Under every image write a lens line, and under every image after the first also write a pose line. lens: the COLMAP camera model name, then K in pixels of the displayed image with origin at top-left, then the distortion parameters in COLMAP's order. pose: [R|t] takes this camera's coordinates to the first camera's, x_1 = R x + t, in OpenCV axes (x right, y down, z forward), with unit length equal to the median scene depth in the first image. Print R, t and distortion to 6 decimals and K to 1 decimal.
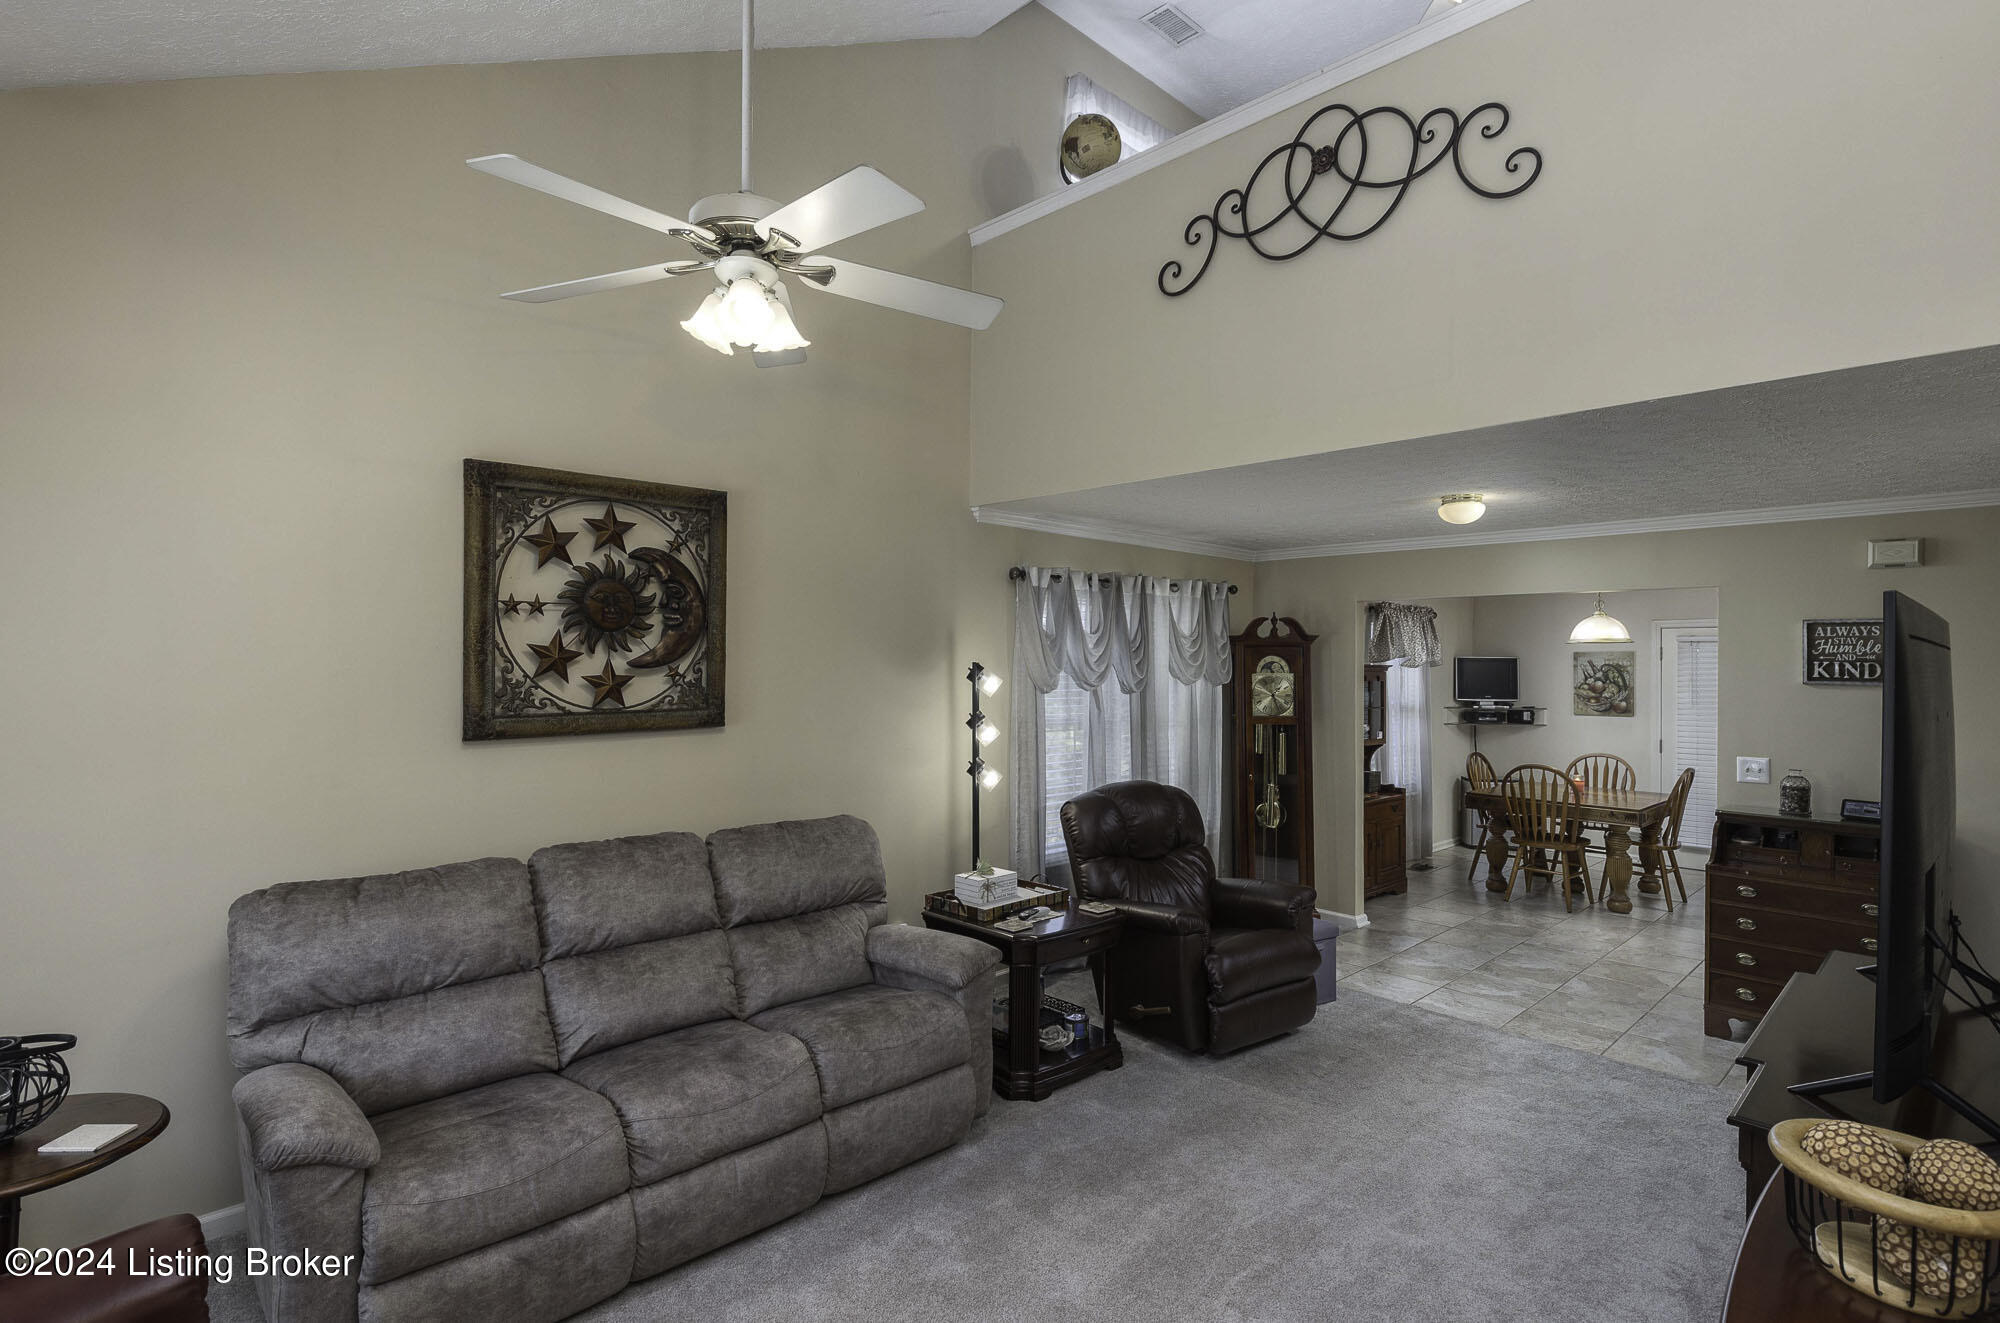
lens RADIAL K [[947.4, 0, 1000.0], [0, 947.4, 661.5], [0, 0, 1]] dist [-0.000940, -0.000153]
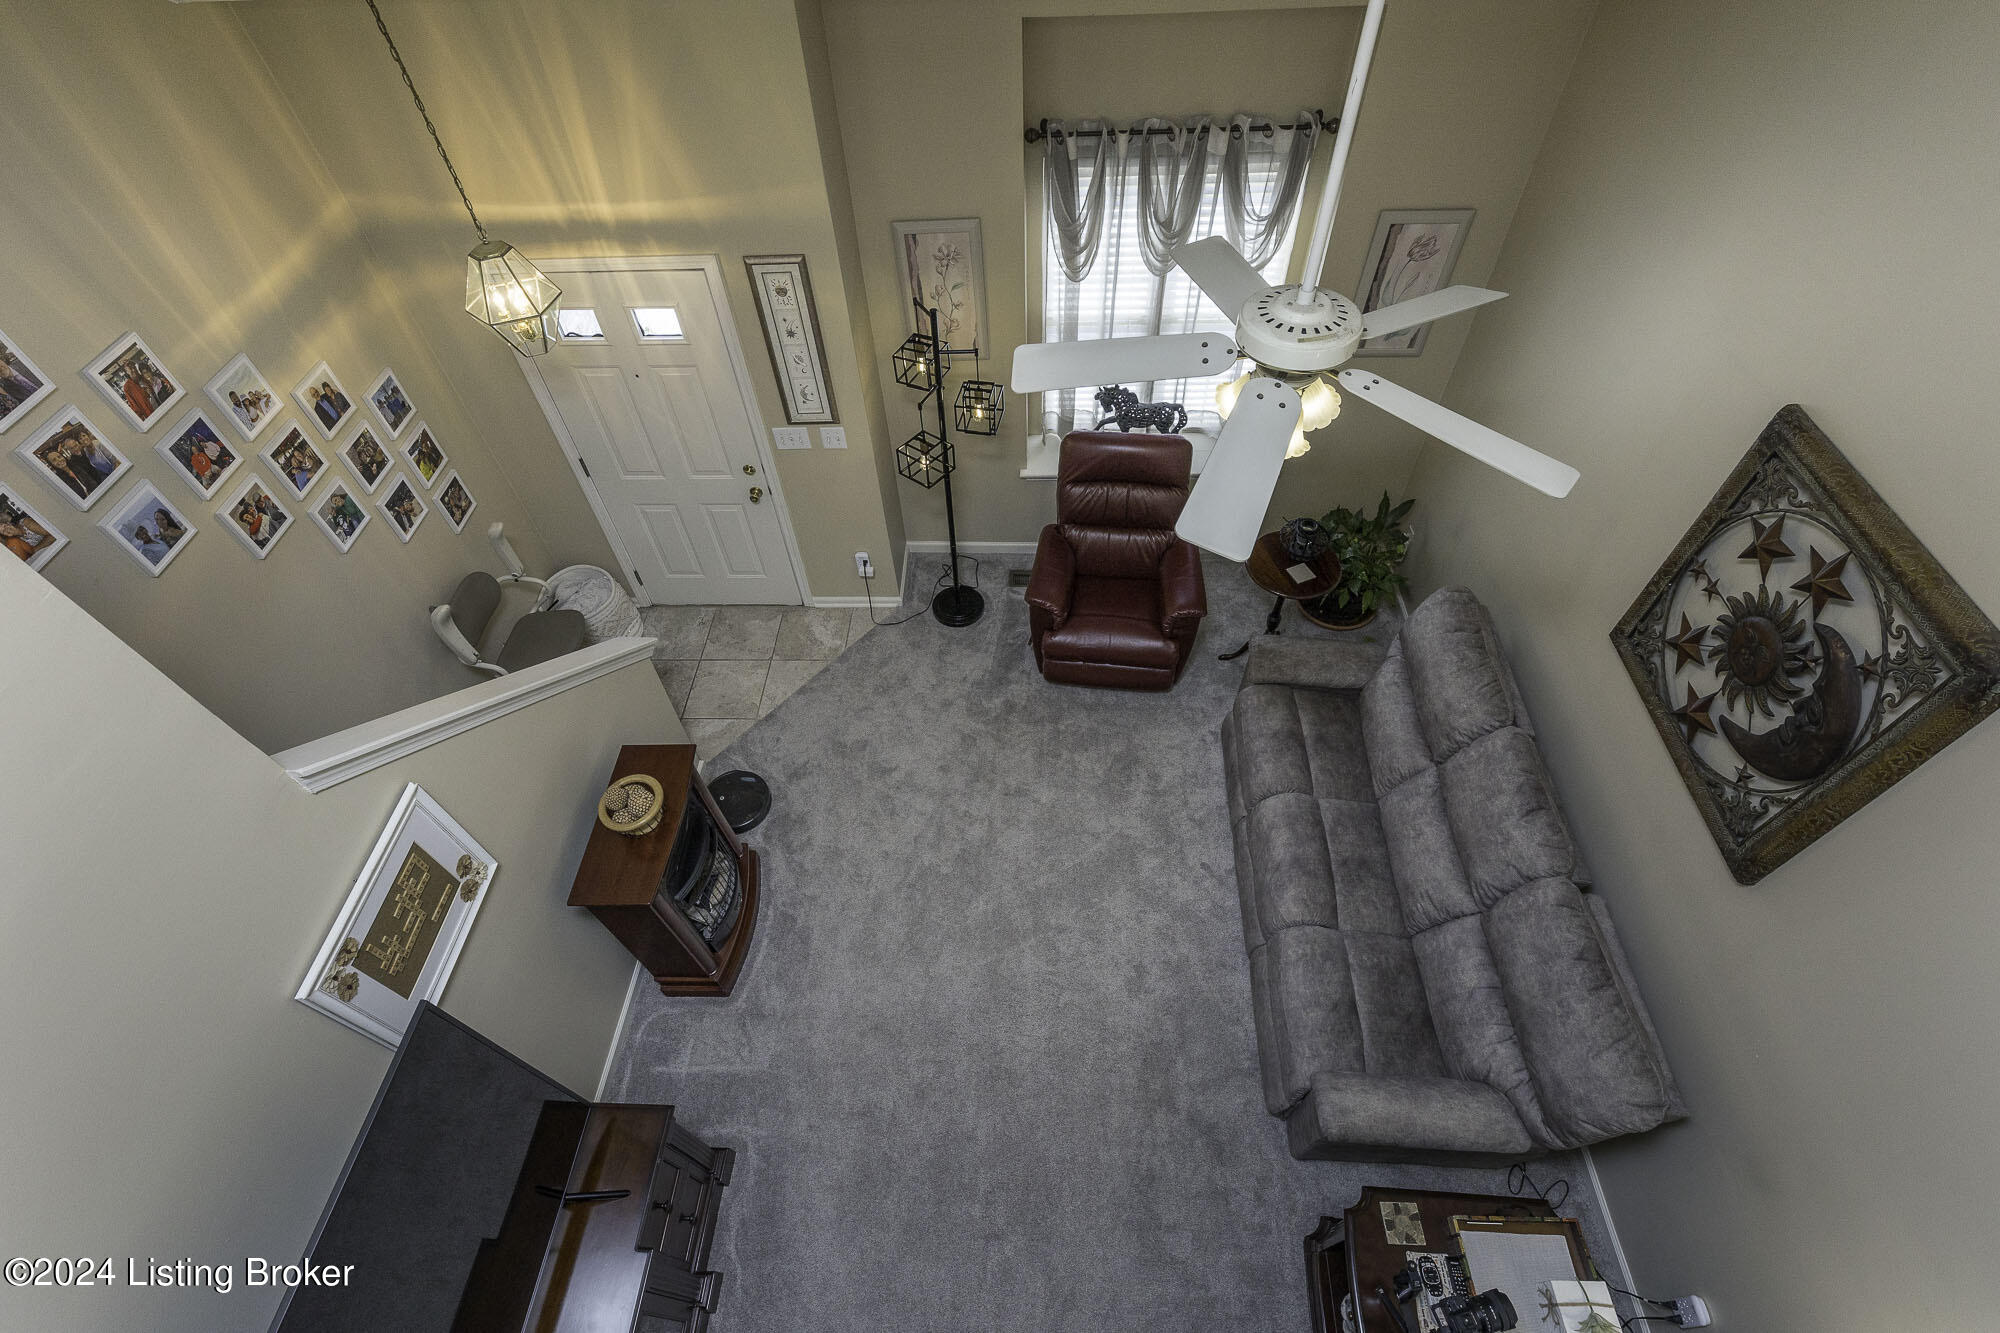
lens RADIAL K [[898.7, 0, 1000.0], [0, 898.7, 666.5], [0, 0, 1]] dist [0.000376, 0.000028]
pose [[-0.725145, 0.547367, -0.417798, 0.322718], [0.029357, 0.630761, 0.775421, -0.608574], [0.687970, 0.550027, -0.473463, 0.906777]]
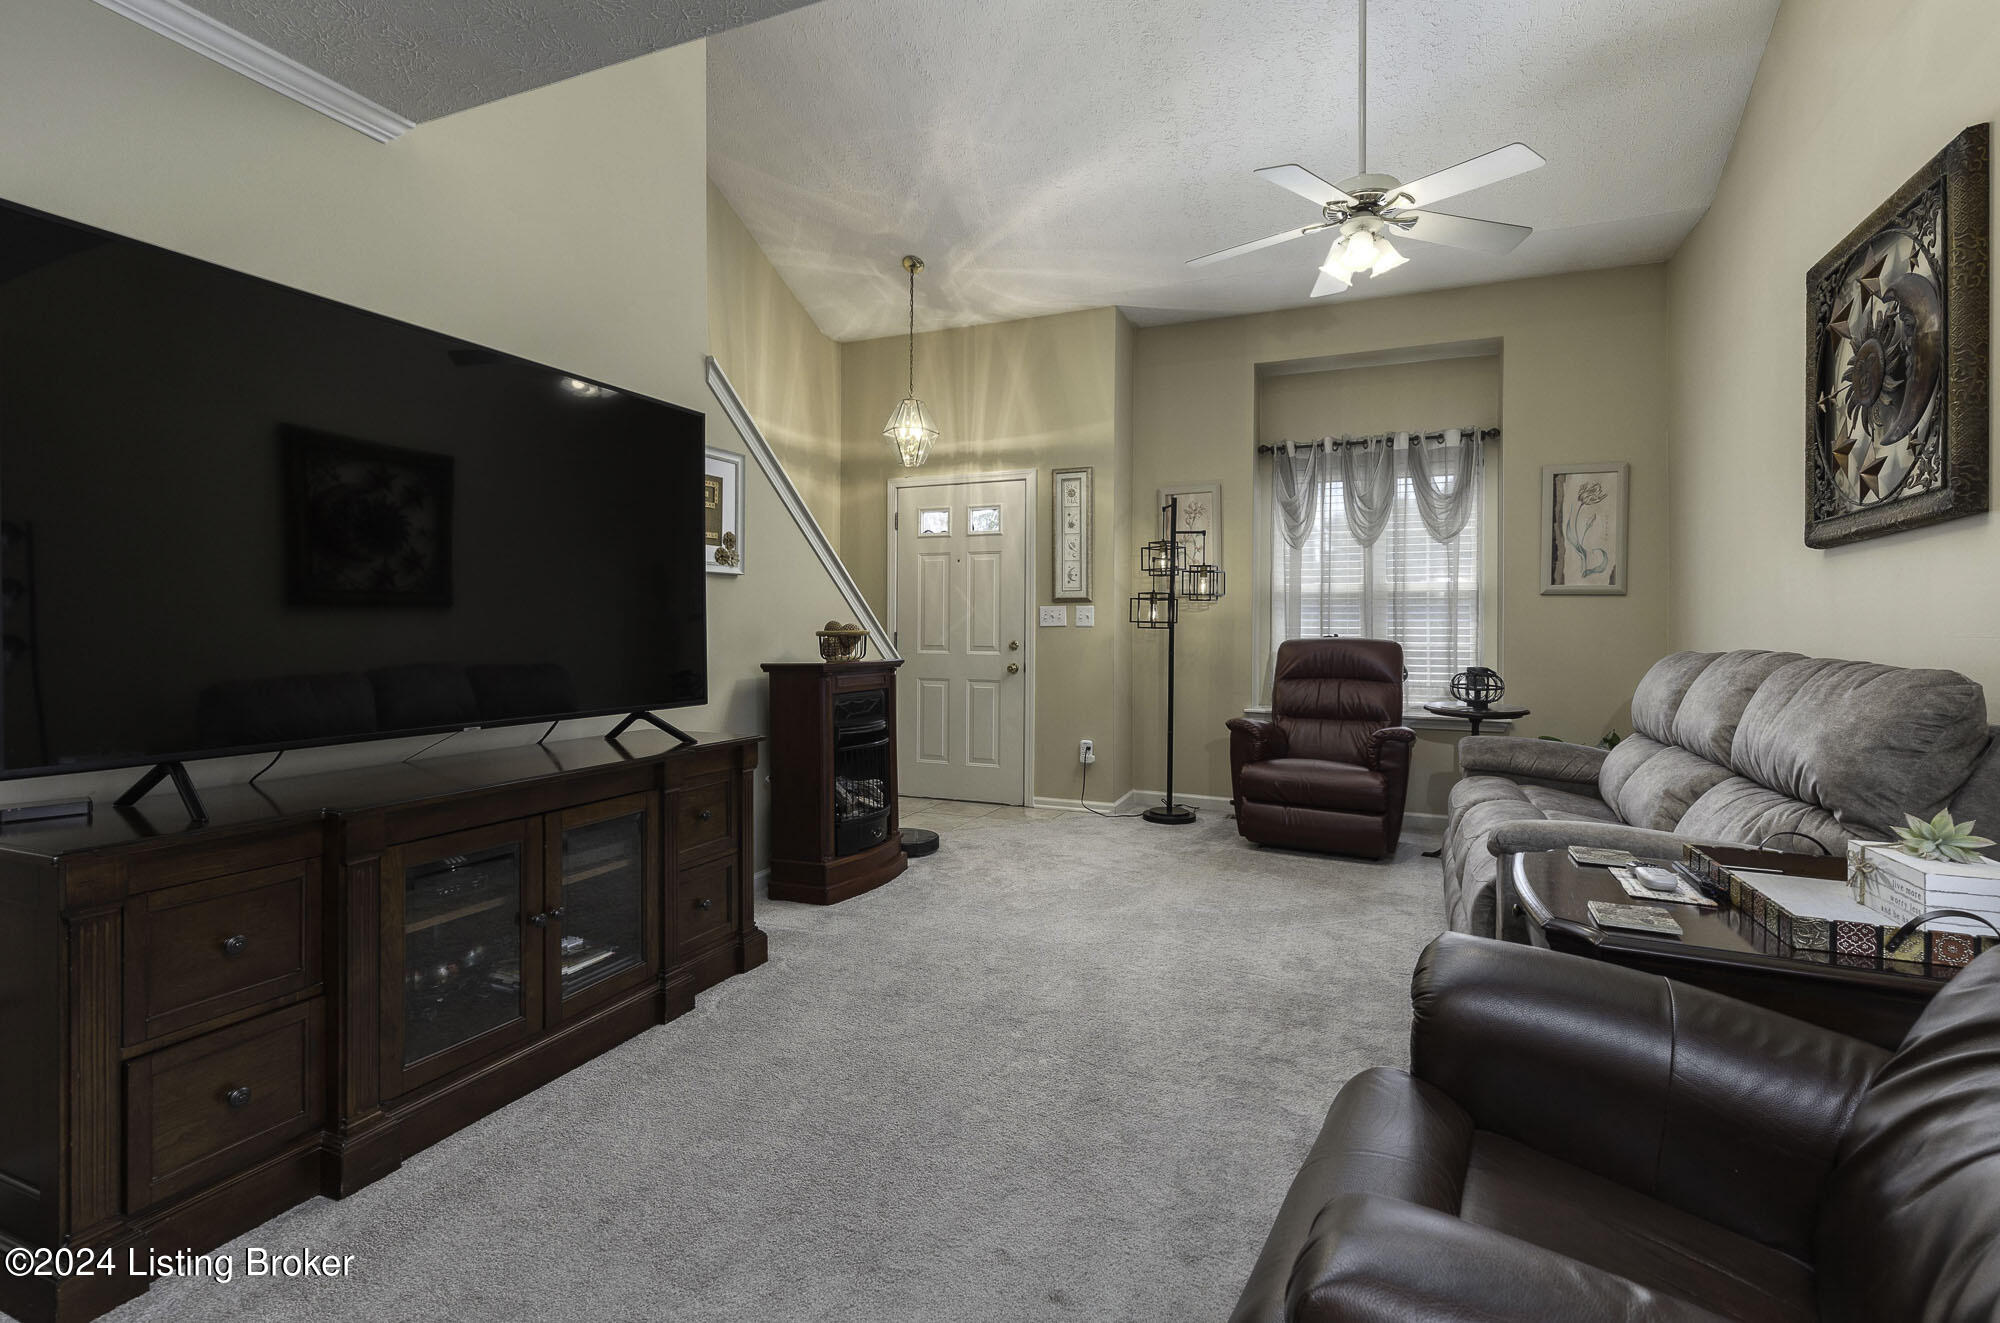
lens RADIAL K [[923.1, 0, 994.0], [0, 923.1, 625.3], [0, 0, 1]] dist [-0.000744, -0.000394]
pose [[-0.924850, -0.016315, -0.379981, 0.544462], [-0.014225, 0.999864, -0.008308, 0.163871], [0.380065, -0.002278, -0.924957, 1.394044]]
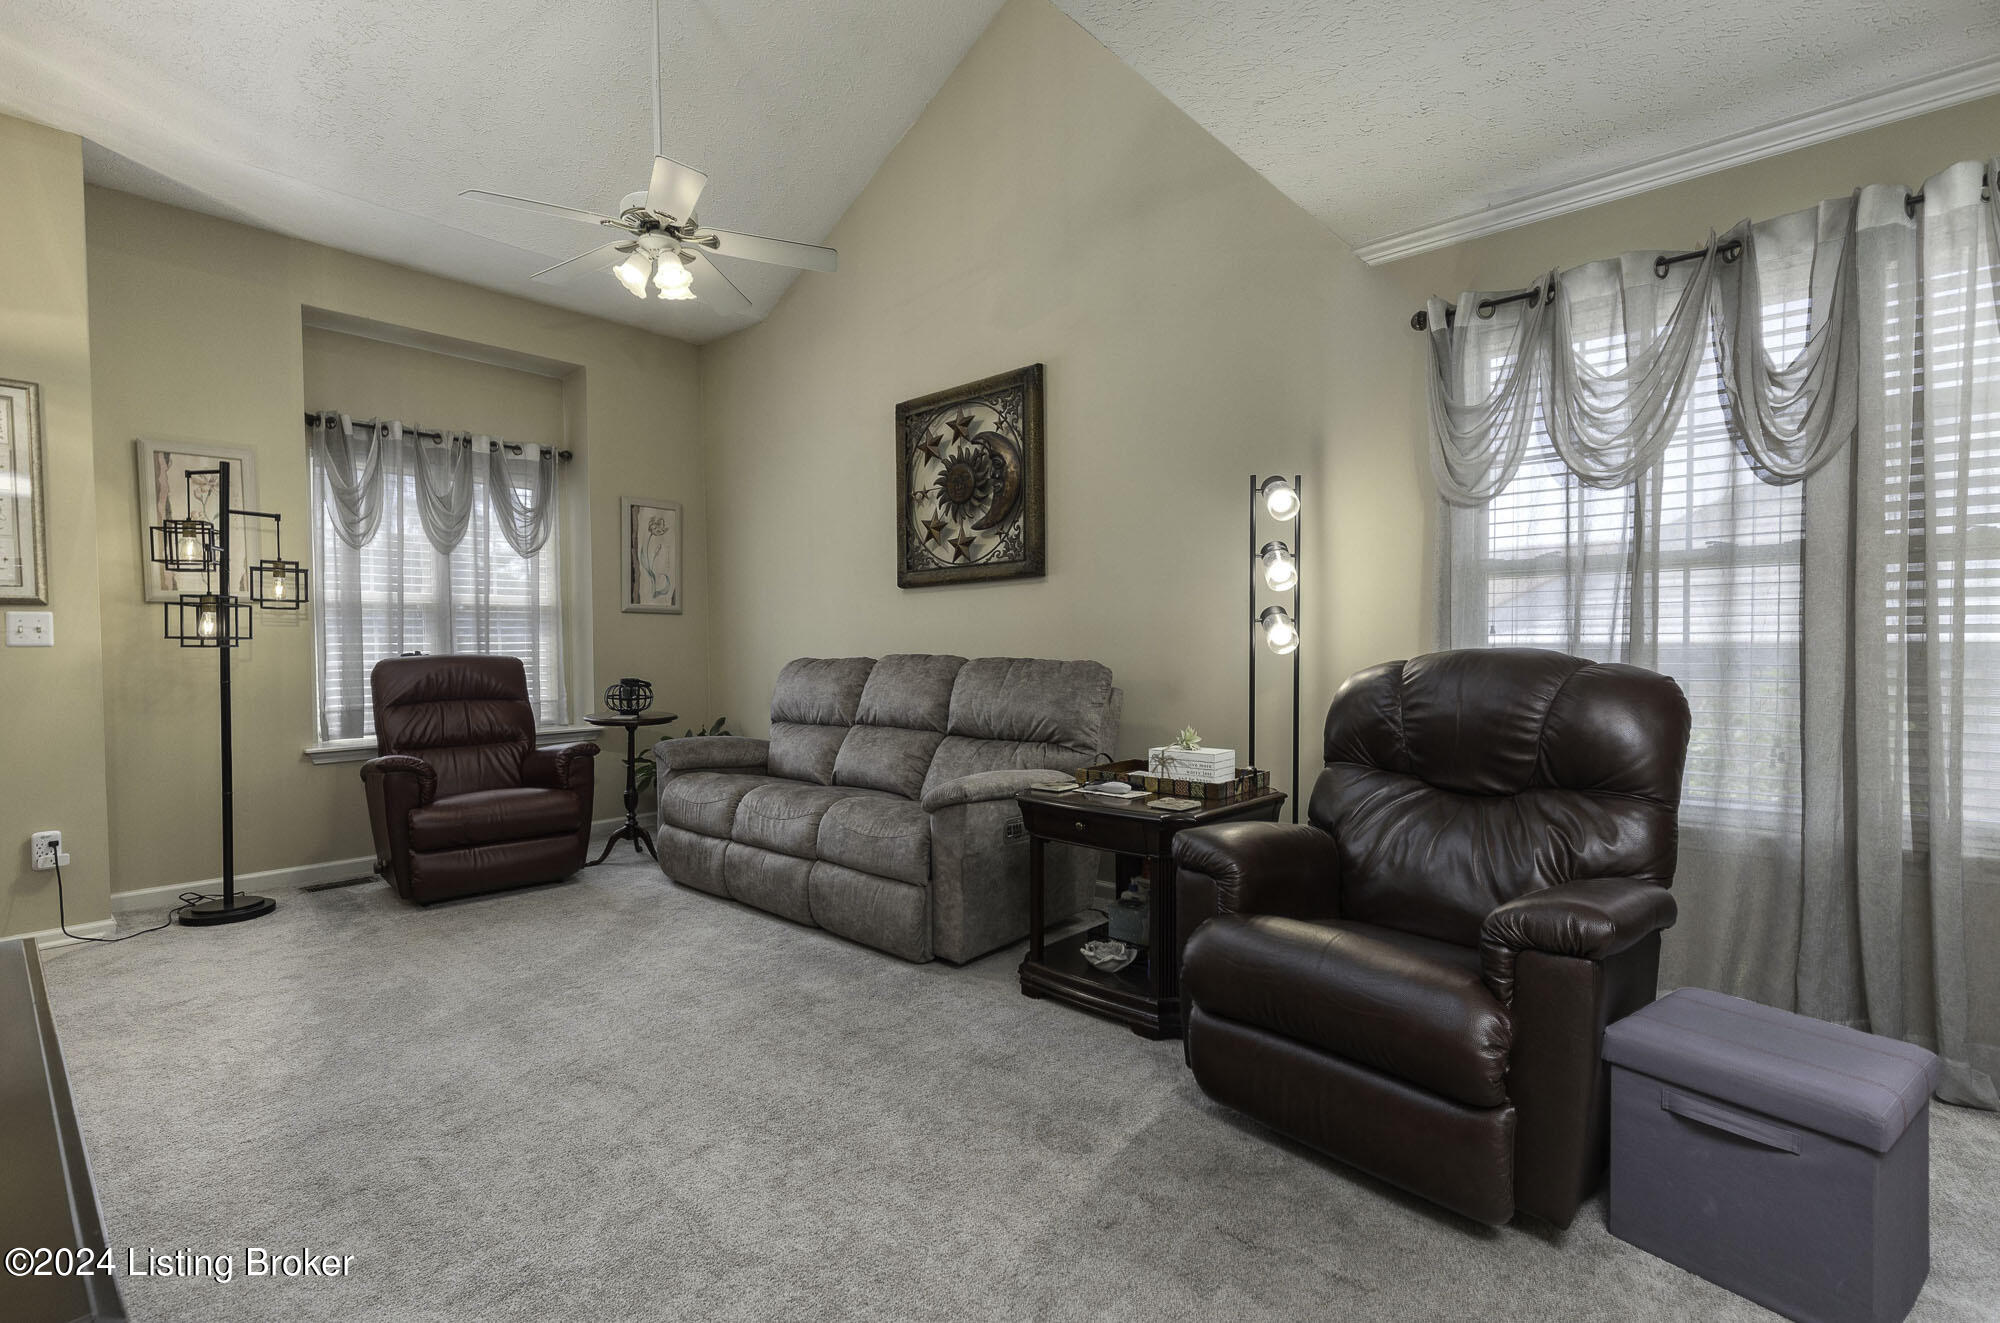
lens RADIAL K [[902.3, 0, 1000.0], [0, 902.3, 661.5], [0, 0, 1]] dist [0.002473, -0.000090]
pose [[0.078384, 0.009949, -0.996874, 0.813217], [0.010926, 0.999882, 0.010838, 0.167769], [0.996863, -0.011742, 0.078266, 0.925160]]
